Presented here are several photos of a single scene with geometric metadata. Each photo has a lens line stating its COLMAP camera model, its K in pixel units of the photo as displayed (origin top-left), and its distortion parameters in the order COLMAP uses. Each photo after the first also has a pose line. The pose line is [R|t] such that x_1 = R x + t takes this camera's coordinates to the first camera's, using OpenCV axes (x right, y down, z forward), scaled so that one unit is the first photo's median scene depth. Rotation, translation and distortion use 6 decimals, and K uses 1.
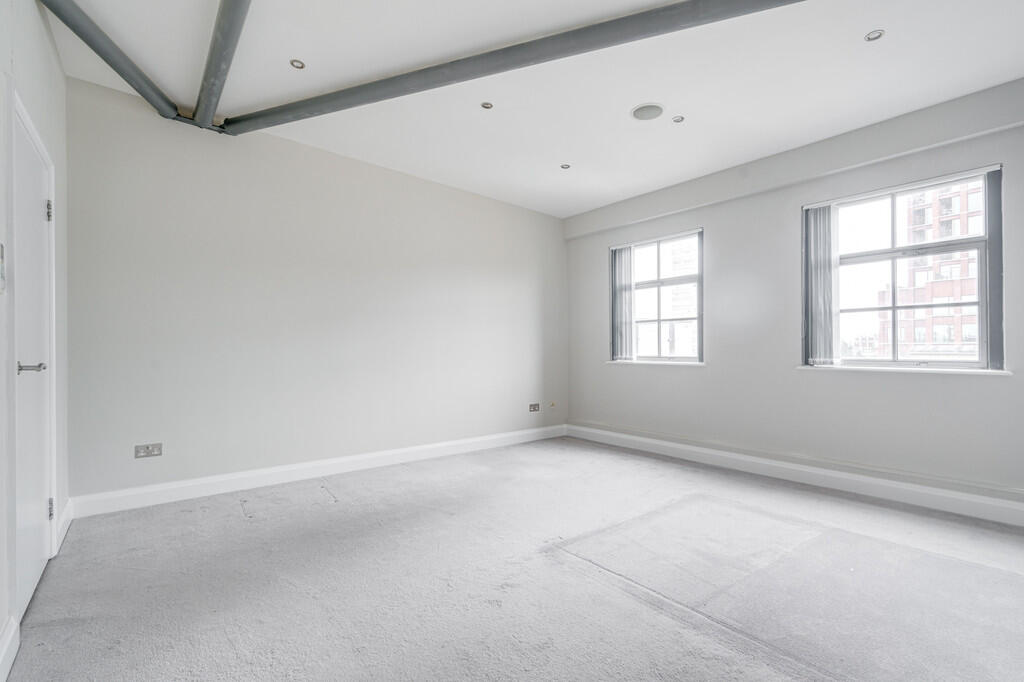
lens RADIAL K [[481.6, 0, 529.2], [0, 481.6, 345.8], [0, 0, 1]] dist [0.000278, 0.000274]
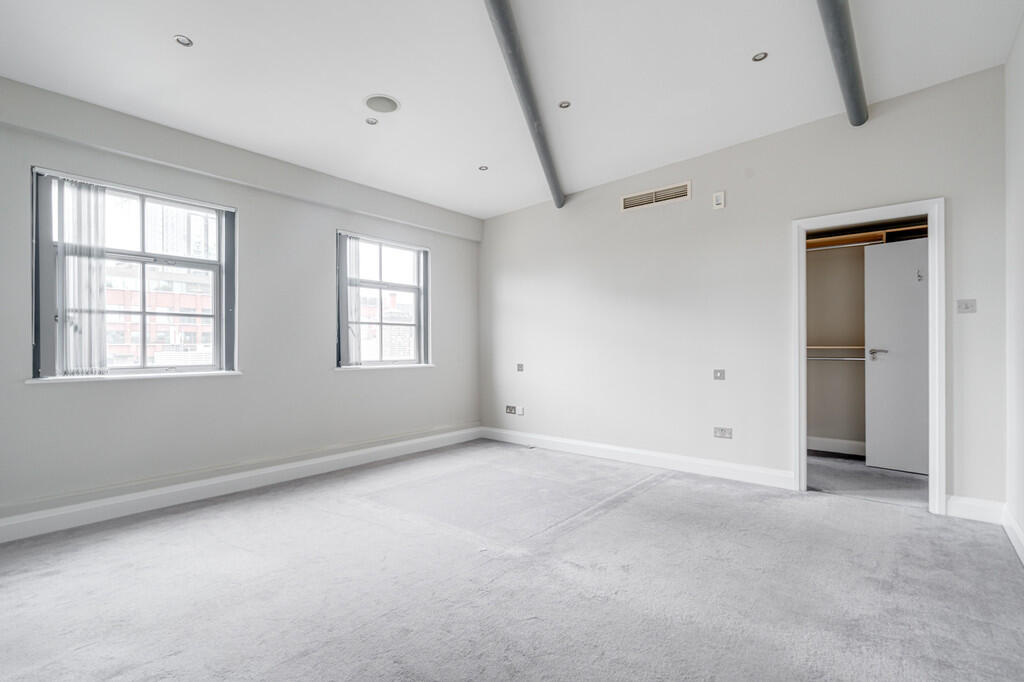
lens RADIAL K [[481.6, 0, 529.2], [0, 481.6, 345.8], [0, 0, 1]] dist [0.000278, 0.000274]
pose [[-0.220072, 0.011640, 0.975414, -0.431486], [0.005216, 0.999929, -0.010756, 0.002598], [-0.975470, 0.002721, -0.220117, 0.532018]]
